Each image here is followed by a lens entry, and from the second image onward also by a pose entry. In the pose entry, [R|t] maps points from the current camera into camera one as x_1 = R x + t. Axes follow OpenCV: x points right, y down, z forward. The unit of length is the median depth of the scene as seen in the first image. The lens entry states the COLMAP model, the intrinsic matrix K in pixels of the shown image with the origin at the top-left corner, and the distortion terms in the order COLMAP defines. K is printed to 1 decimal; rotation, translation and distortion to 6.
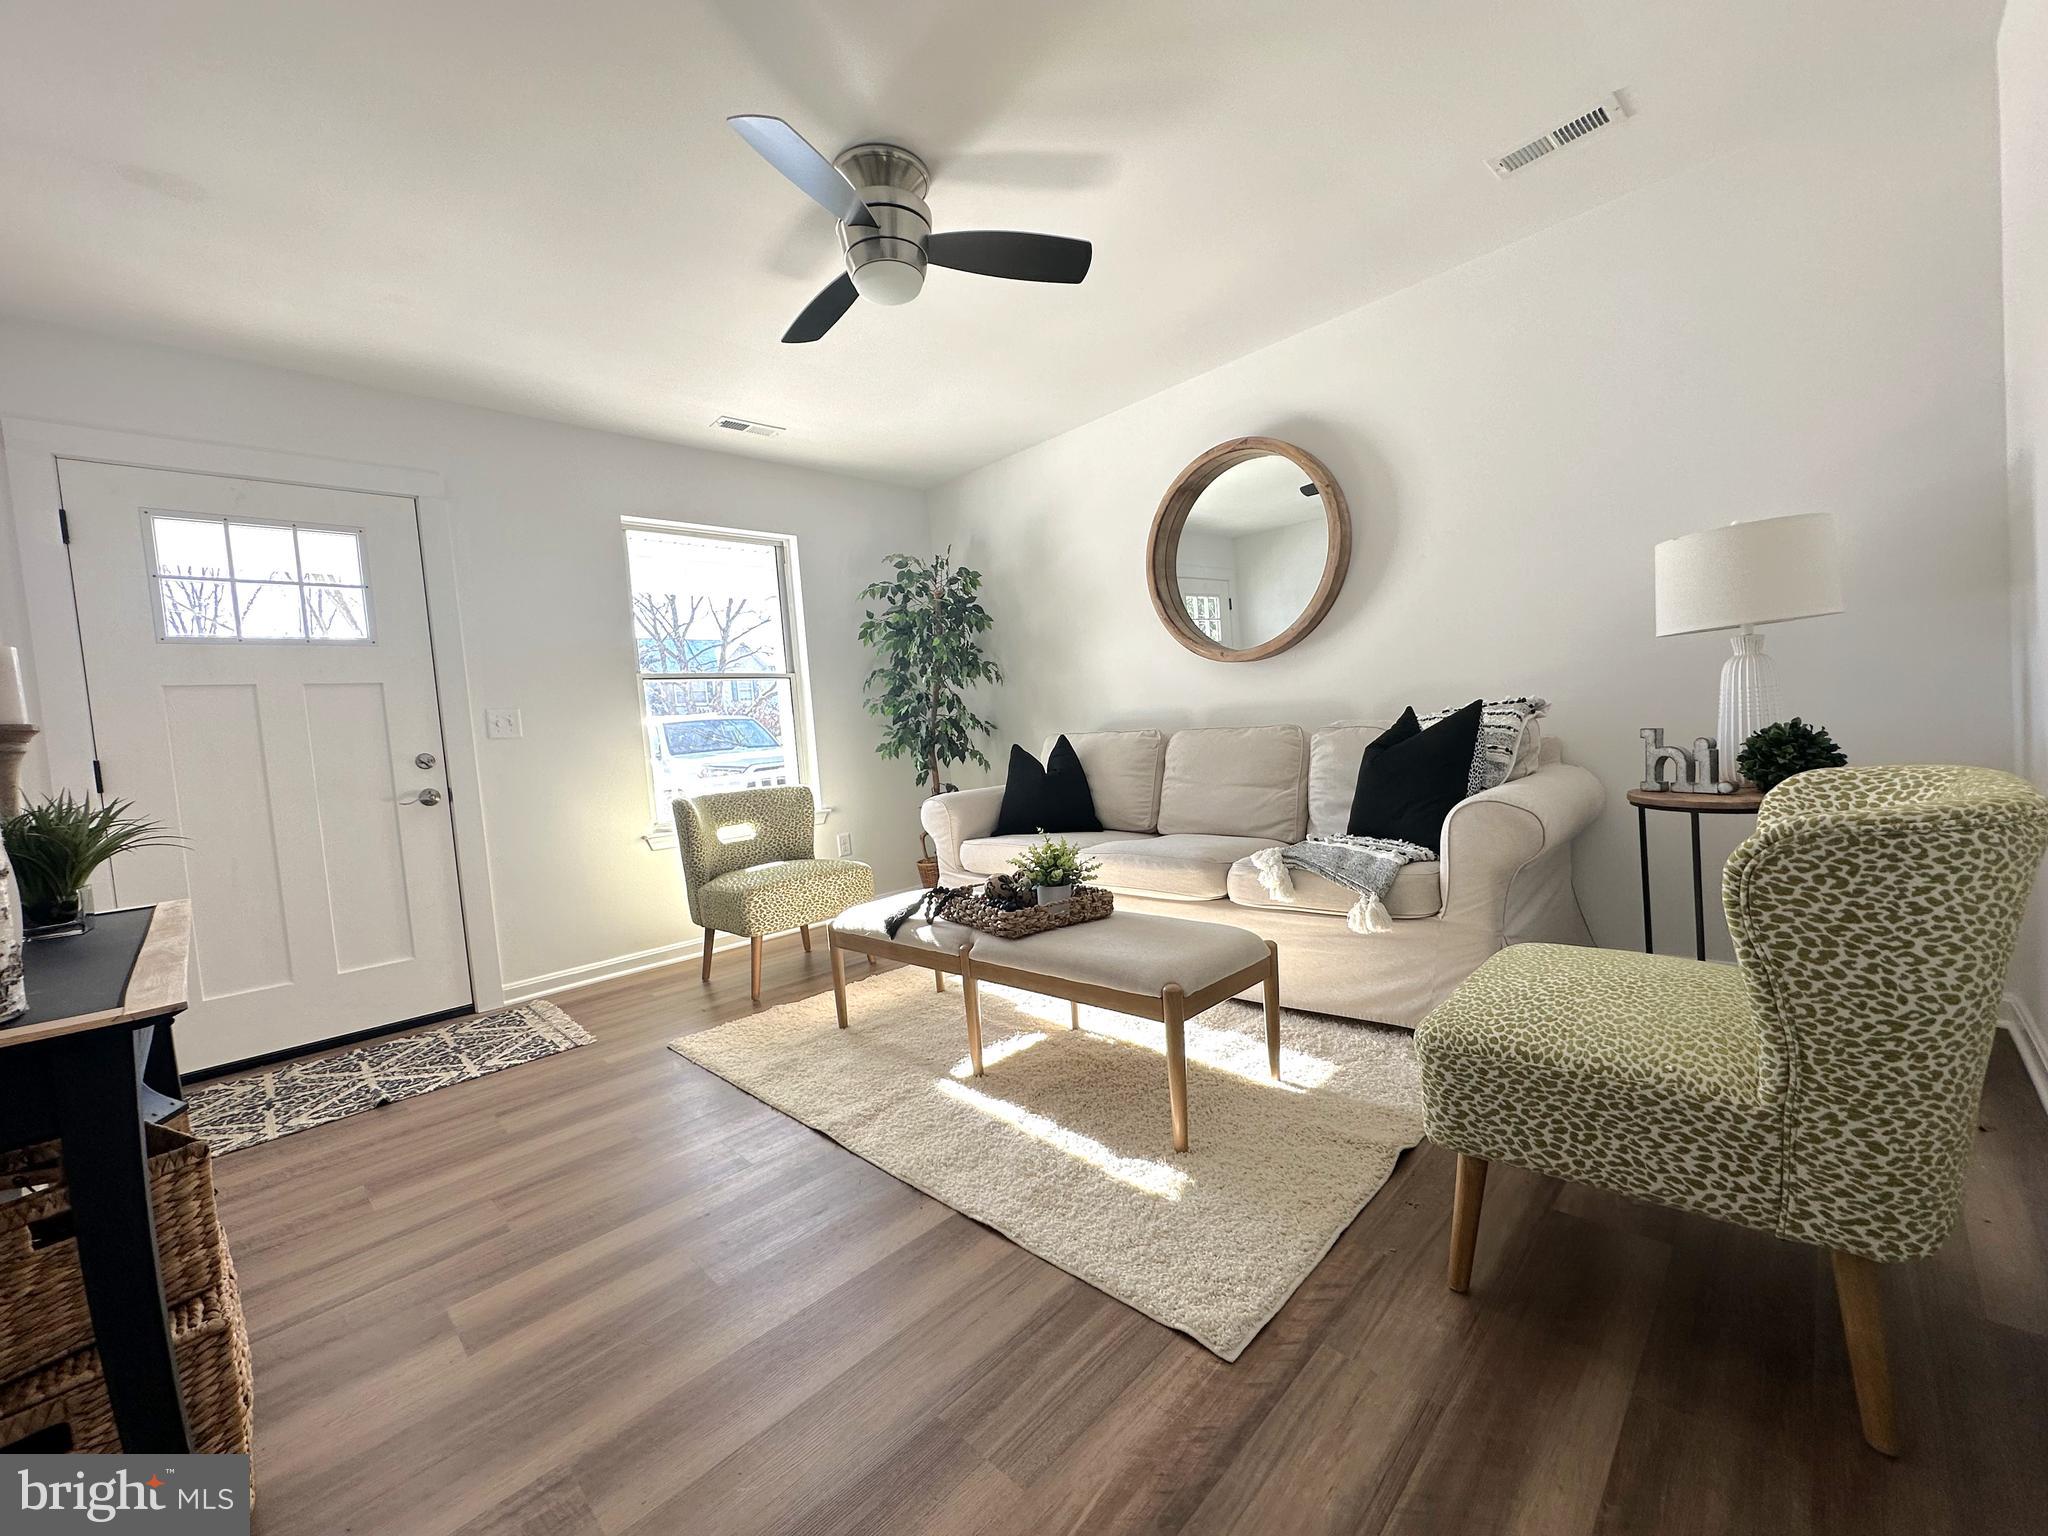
lens RADIAL K [[806.1, 0, 1023.4], [0, 806.1, 769.6], [0, 0, 1]] dist [-0.001682, 0.000096]
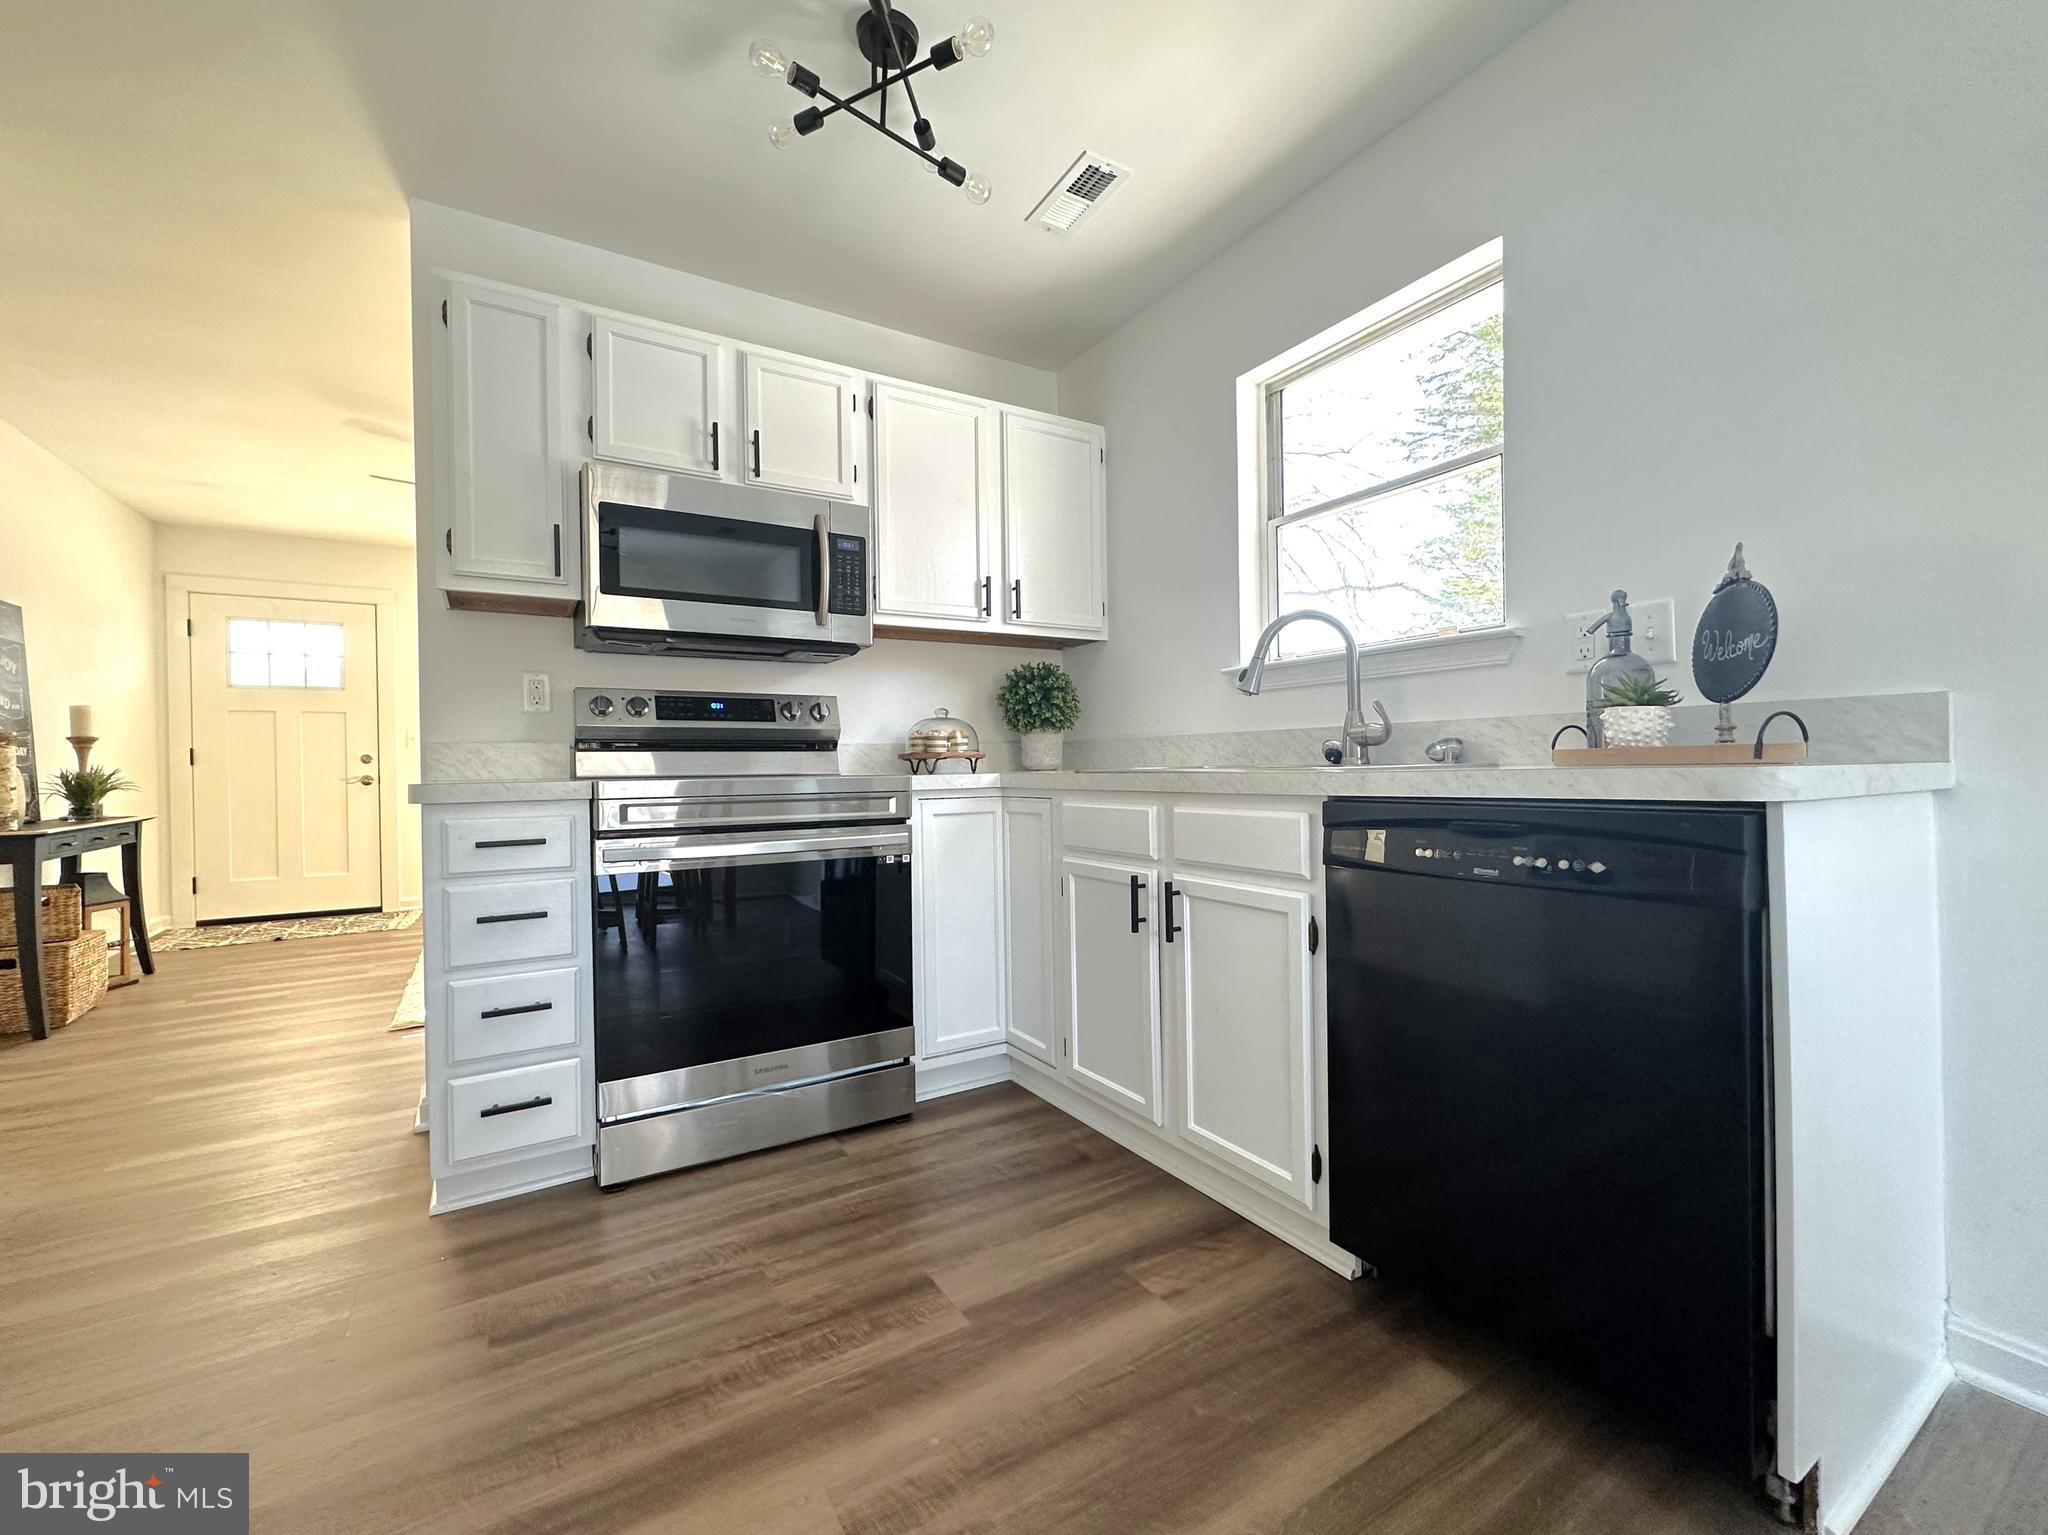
lens RADIAL K [[853.9, 0, 1024.0], [0, 853.9, 767.5], [0, 0, 1]] dist [-0.000131, 0.000165]
pose [[0.968881, 0.067576, -0.238122, 1.601211], [-0.075152, 0.996910, -0.022871, -0.086044], [0.235841, 0.040054, 0.970966, -0.648460]]
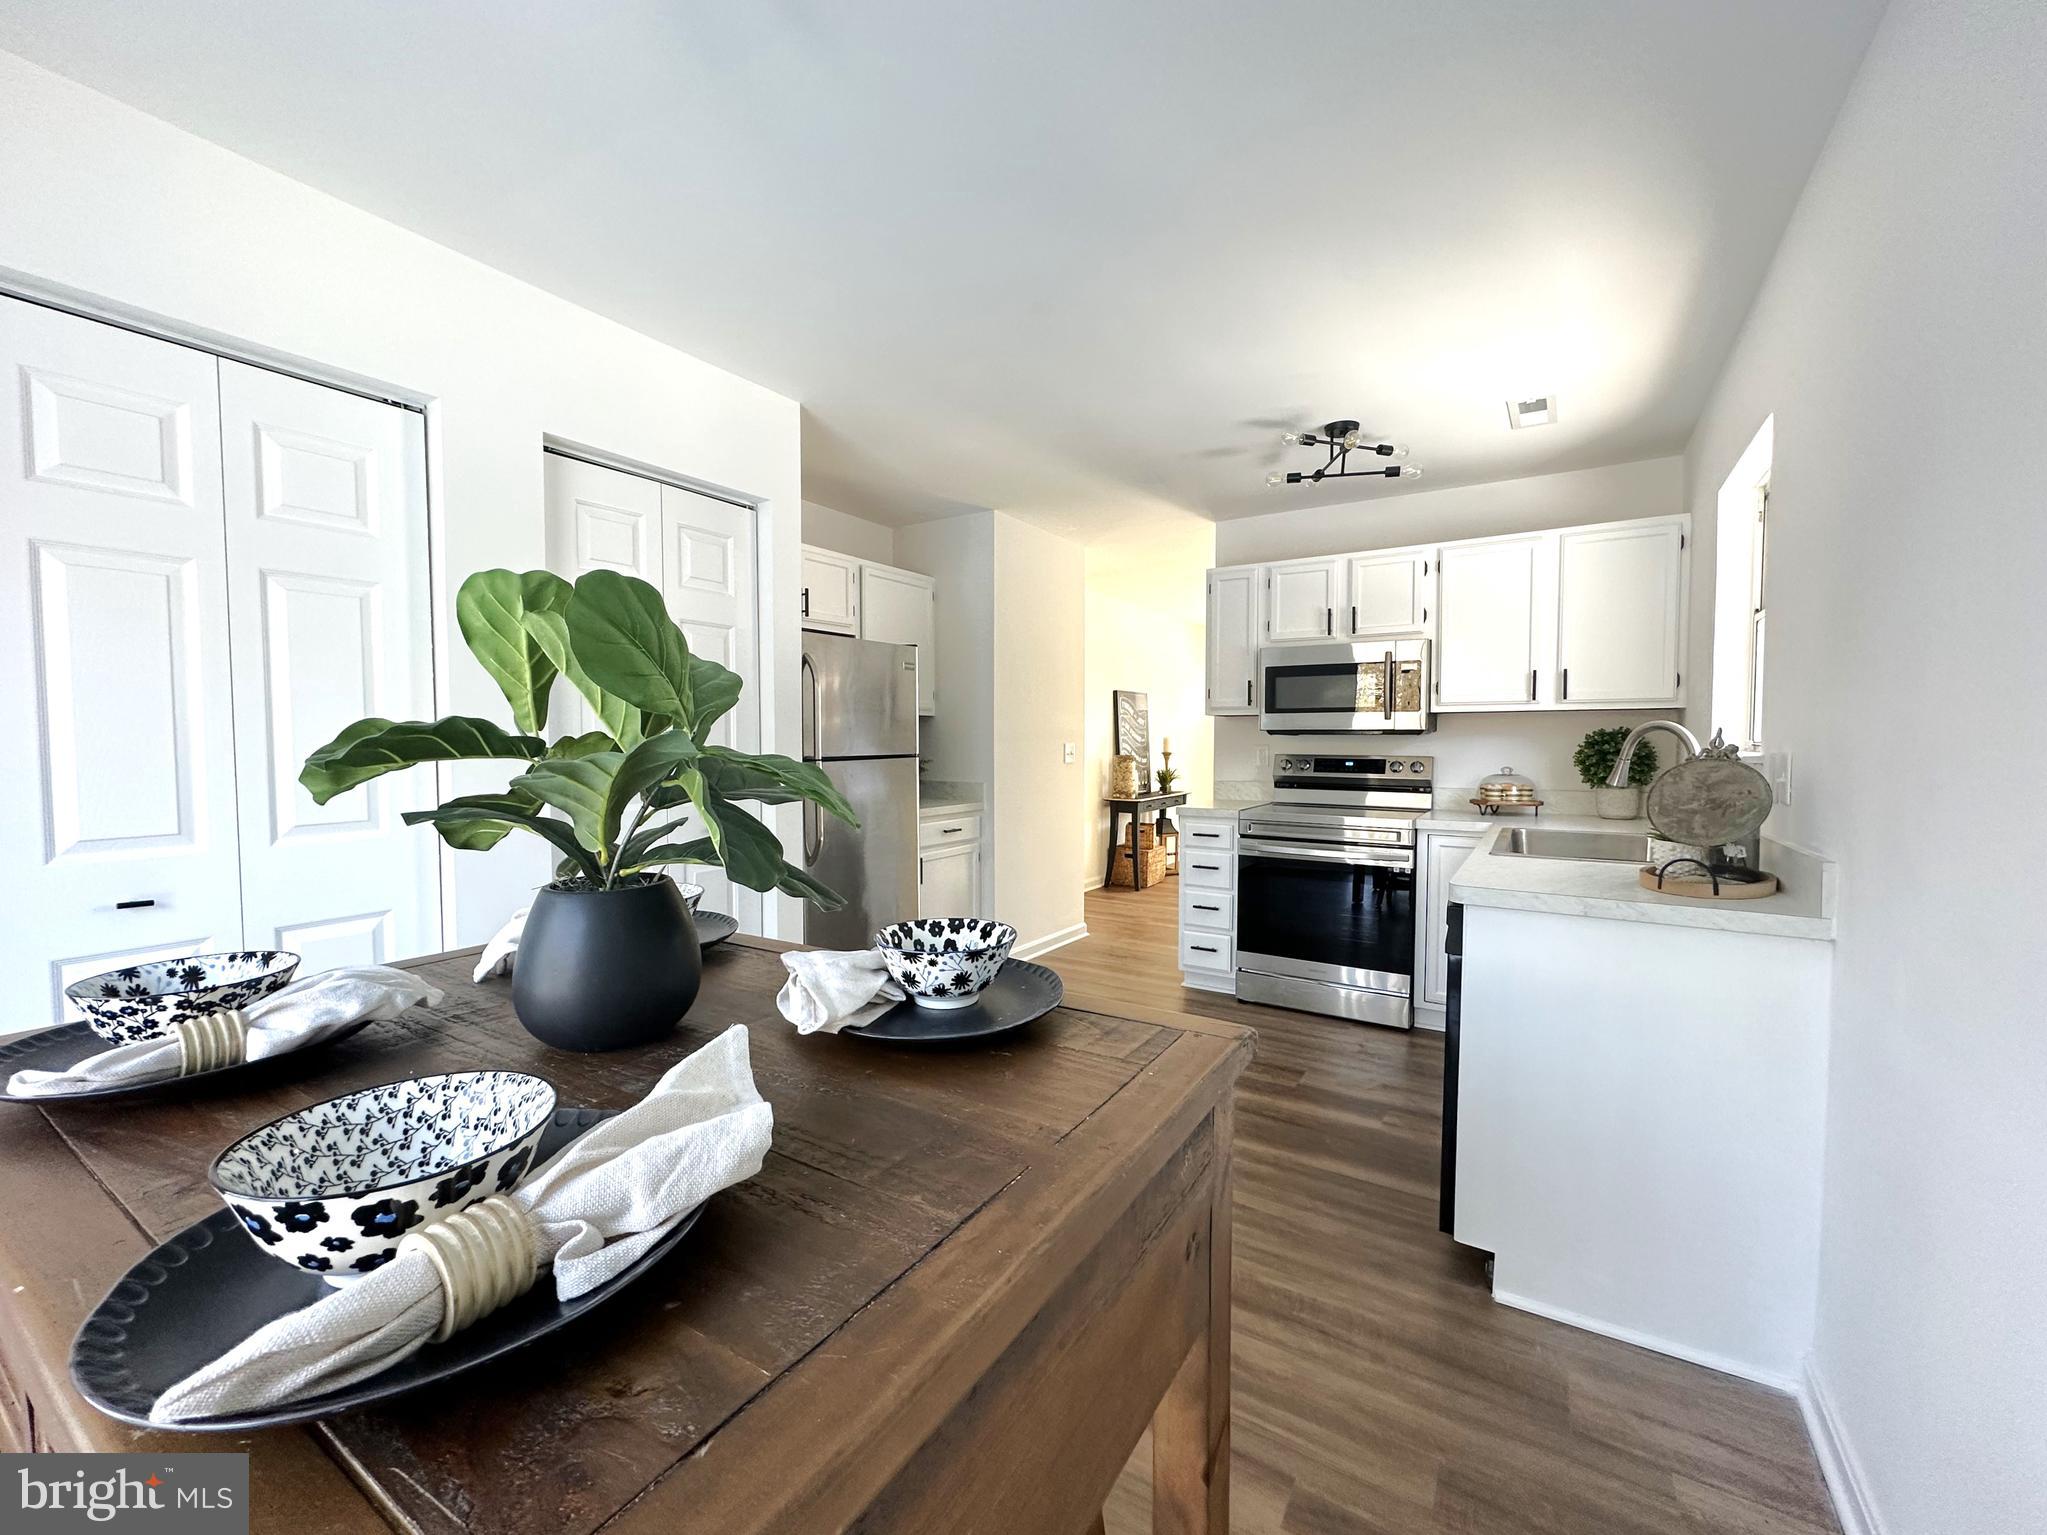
lens RADIAL K [[829.7, 0, 1025.7], [0, 829.7, 771.1], [0, 0, 1]] dist [0.000190, 0.000000]
pose [[0.214424, 0.119678, -0.969381, 2.695401], [-0.063919, 0.992057, 0.108339, -0.328485], [0.974647, 0.038731, 0.220371, -0.771340]]
